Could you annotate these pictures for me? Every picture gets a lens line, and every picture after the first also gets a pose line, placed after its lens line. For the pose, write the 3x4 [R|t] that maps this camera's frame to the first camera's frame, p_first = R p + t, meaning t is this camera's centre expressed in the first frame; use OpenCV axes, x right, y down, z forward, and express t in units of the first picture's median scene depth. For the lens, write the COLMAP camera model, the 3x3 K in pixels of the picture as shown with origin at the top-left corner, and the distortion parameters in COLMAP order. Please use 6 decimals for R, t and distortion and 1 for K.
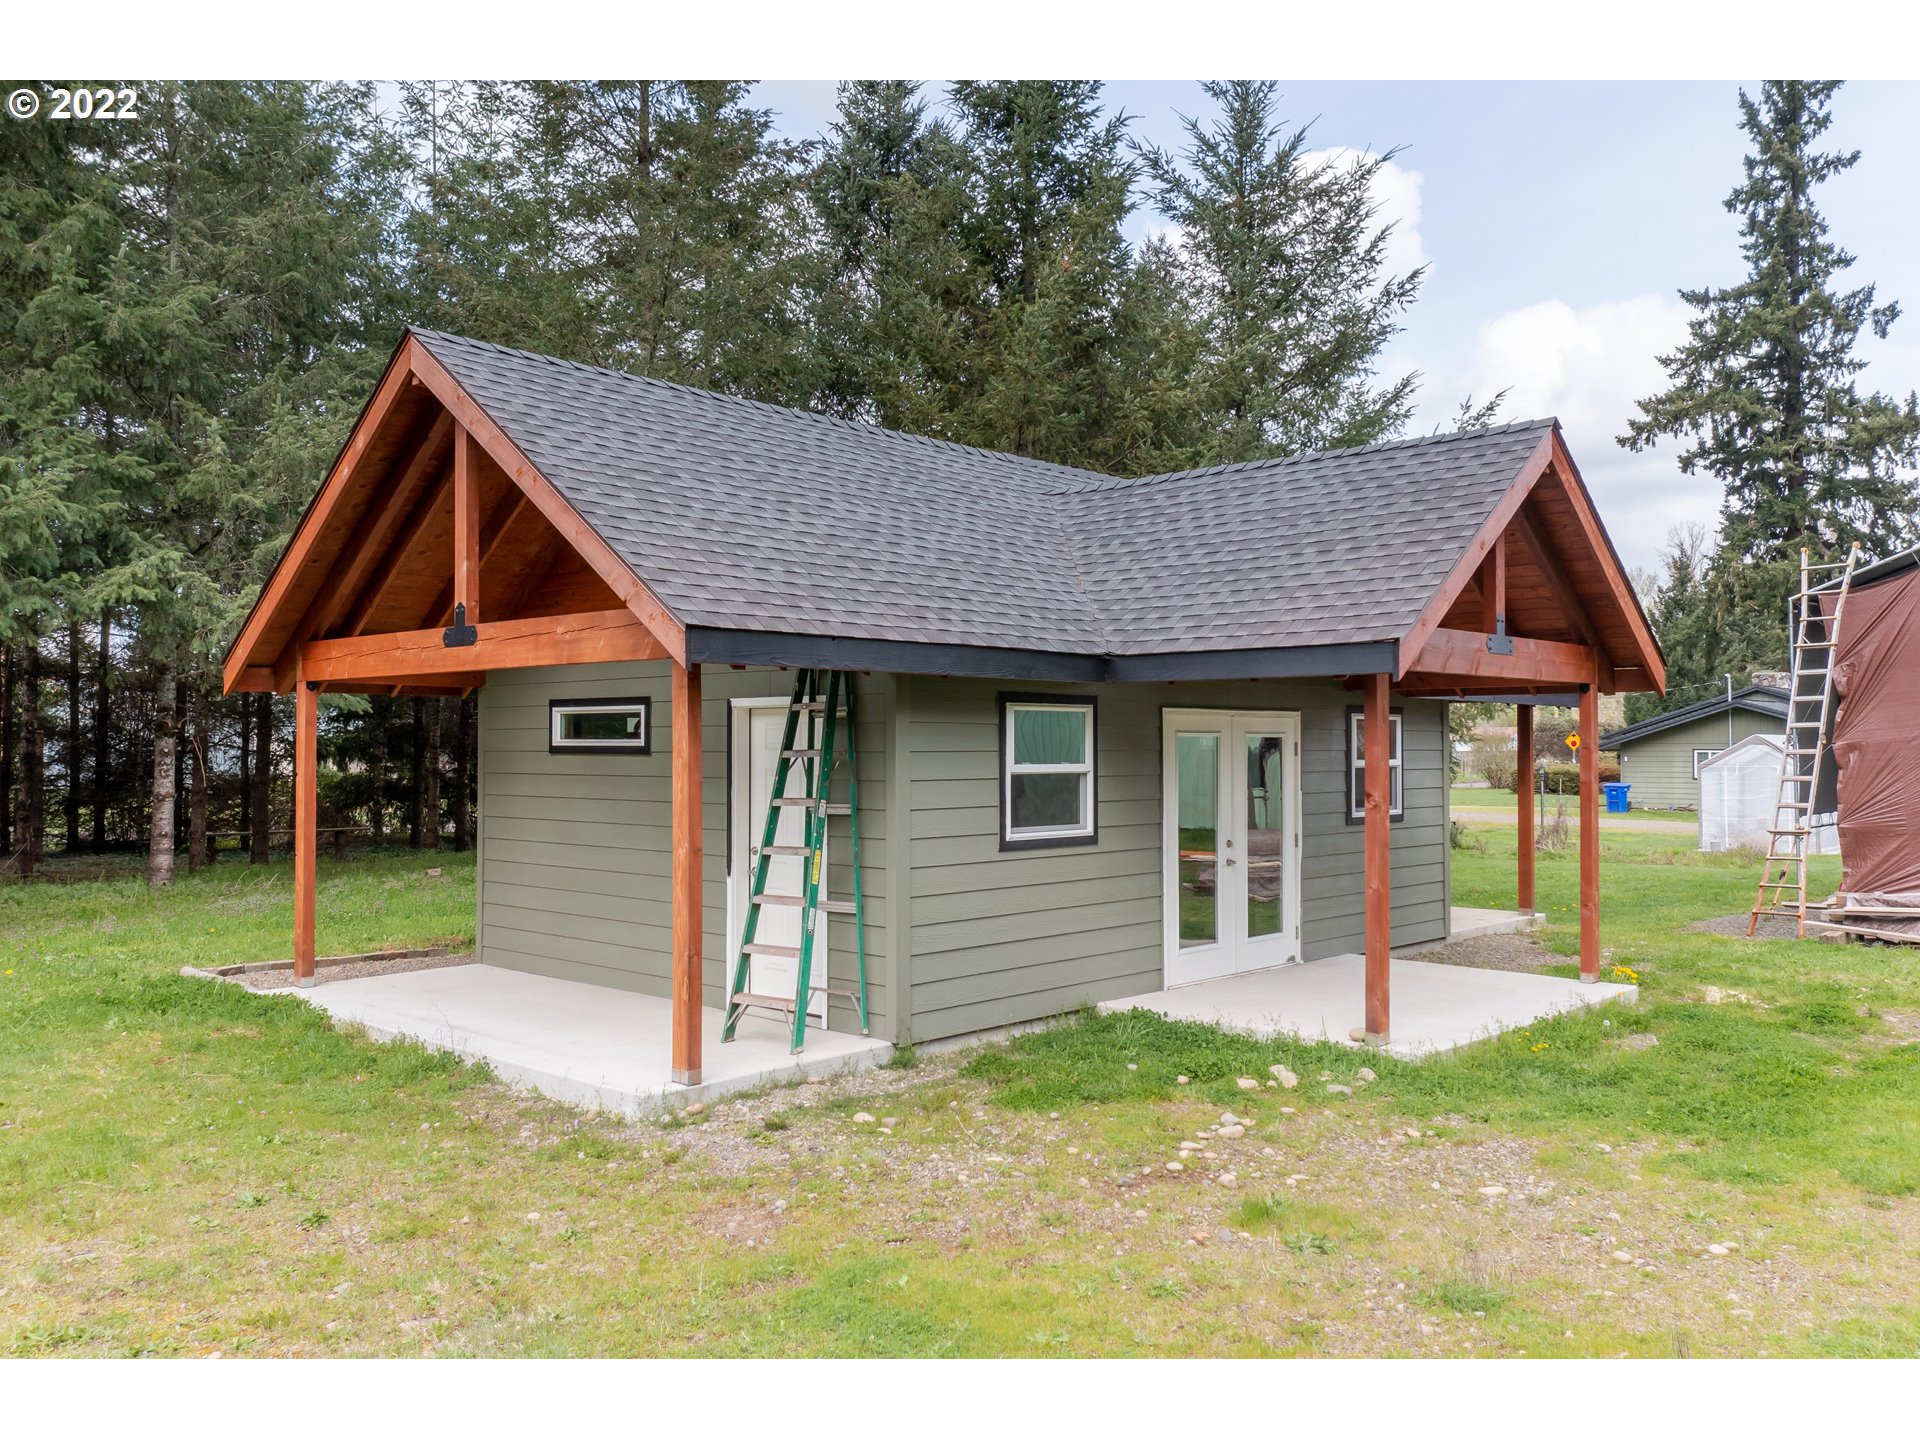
lens RADIAL K [[1518.8, 0, 985.1], [0, 1518.8, 723.4], [0, 0, 1]] dist [0.024727, -0.000232]
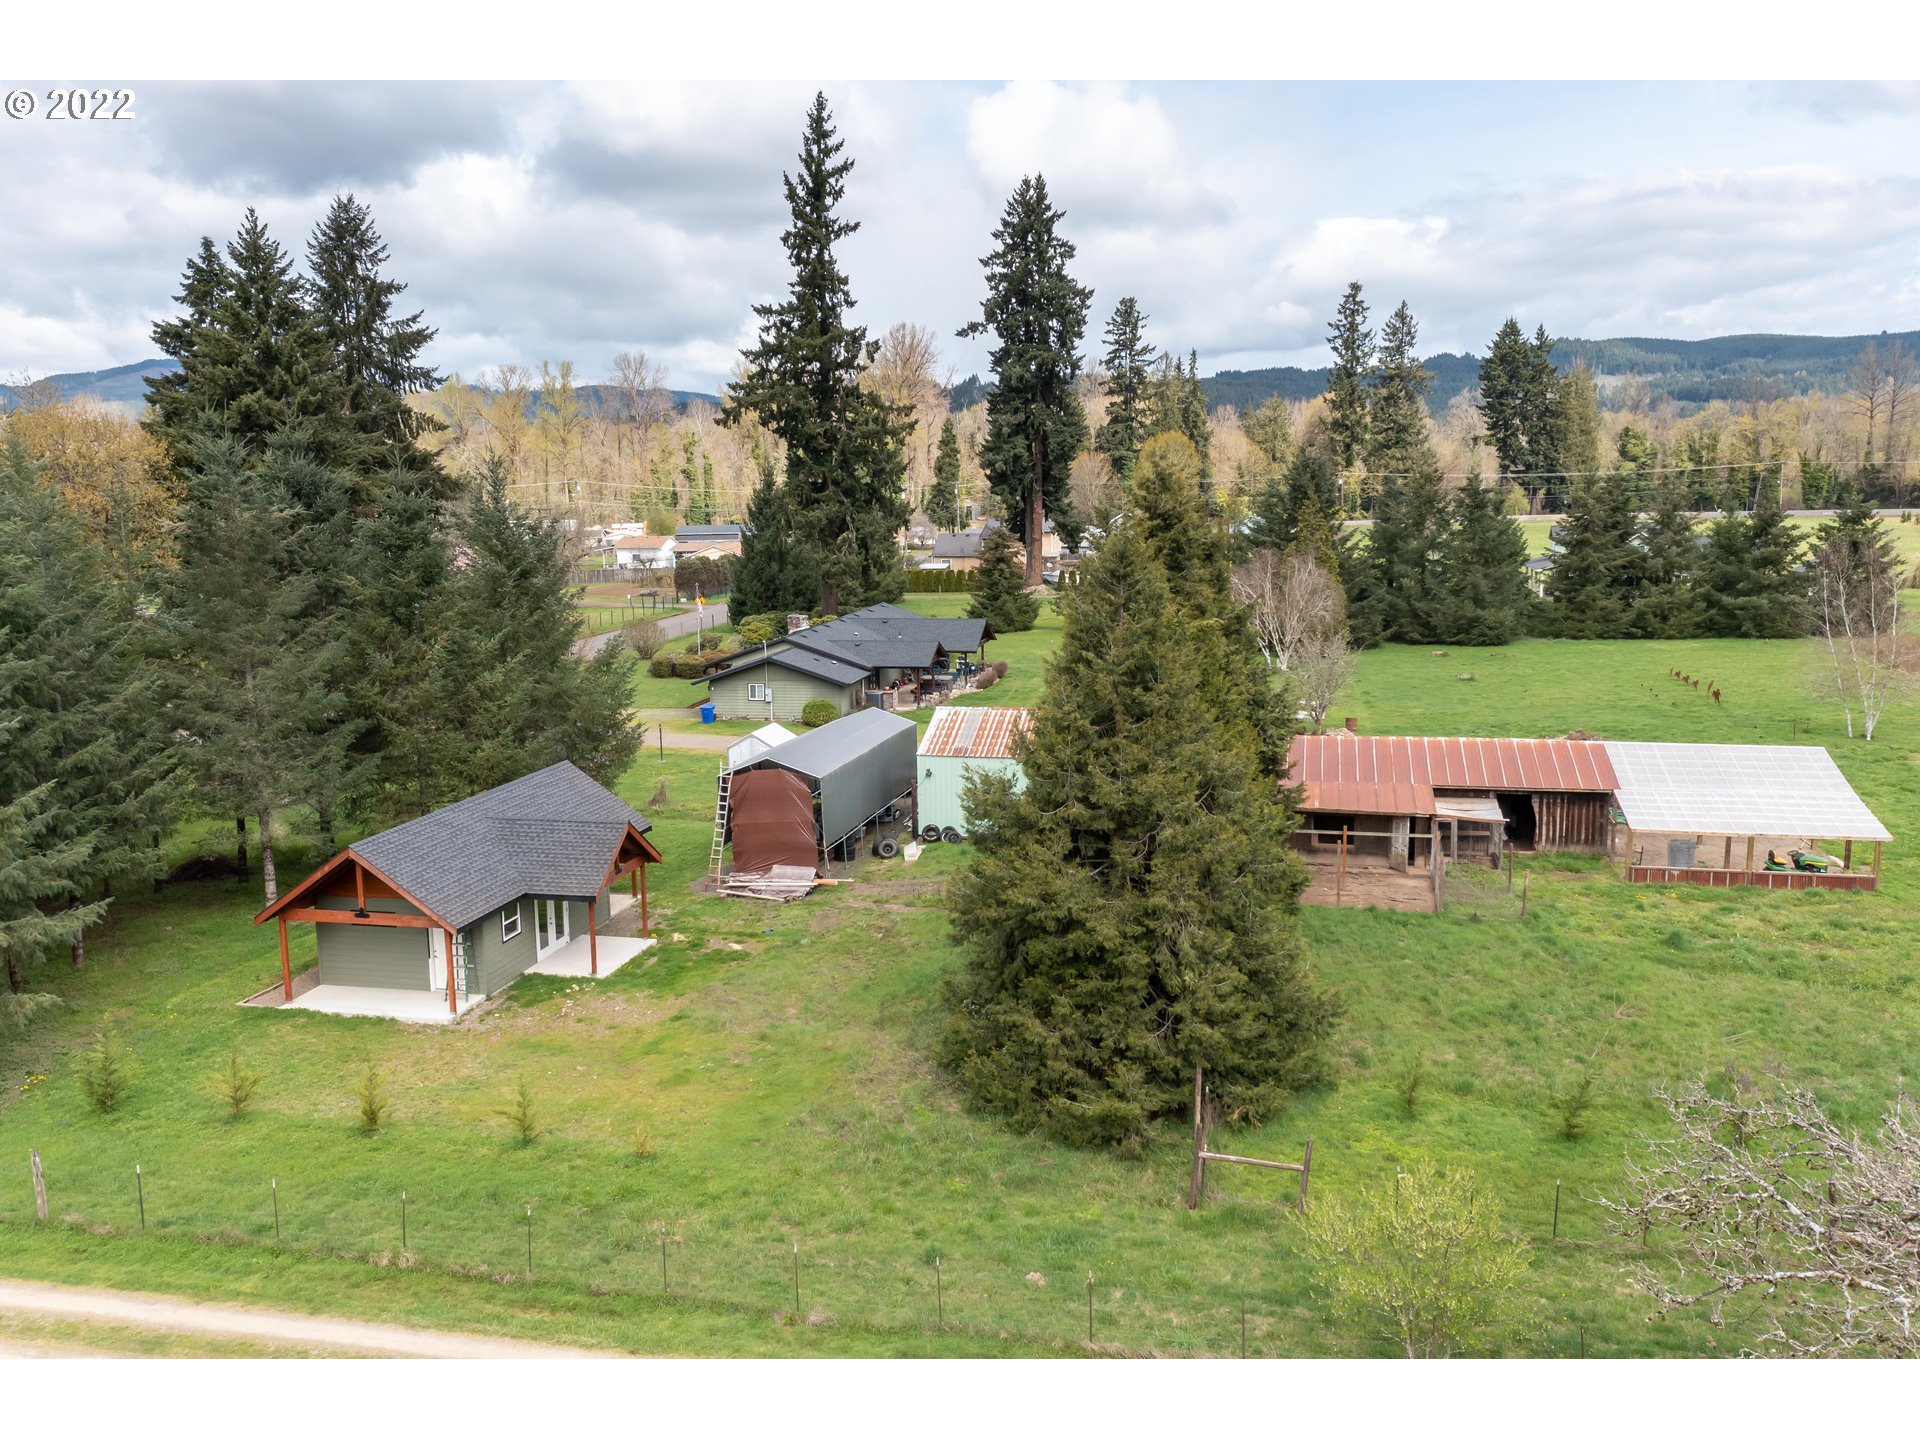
lens RADIAL K [[1518.8, 0, 985.1], [0, 1518.8, 723.4], [0, 0, 1]] dist [0.024727, -0.000232]
pose [[0.861595, -0.093851, 0.498845, -0.657121], [0.003056, 0.983700, 0.179792, -0.942912], [-0.507587, -0.153384, 0.847838, -2.340093]]
